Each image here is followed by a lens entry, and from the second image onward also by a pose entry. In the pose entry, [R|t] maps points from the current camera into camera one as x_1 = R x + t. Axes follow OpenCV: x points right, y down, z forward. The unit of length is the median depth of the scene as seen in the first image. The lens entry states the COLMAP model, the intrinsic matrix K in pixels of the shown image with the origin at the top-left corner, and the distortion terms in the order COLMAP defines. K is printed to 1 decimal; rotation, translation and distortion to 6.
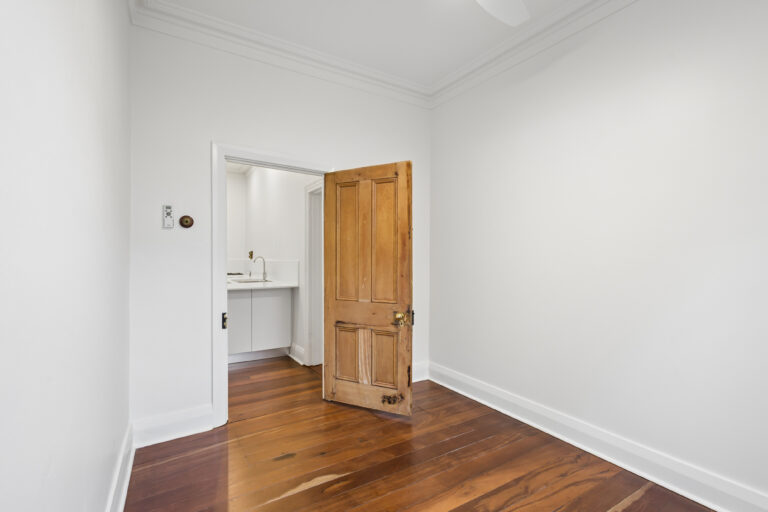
lens RADIAL K [[352.5, 0, 383.7], [0, 352.5, 257.7], [0, 0, 1]] dist [0.005425, 0.000622]
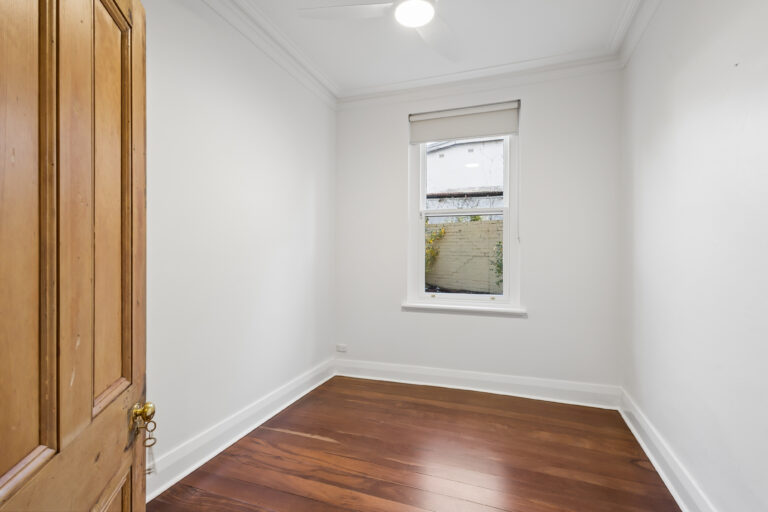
lens RADIAL K [[352.5, 0, 386.4], [0, 352.5, 251.9], [0, 0, 1]] dist [0.005425, 0.000622]
pose [[-0.614361, -0.007545, 0.788989, -0.535808], [-0.002009, 0.999966, 0.007998, -0.011845], [-0.789023, 0.003329, -0.614355, 1.418178]]
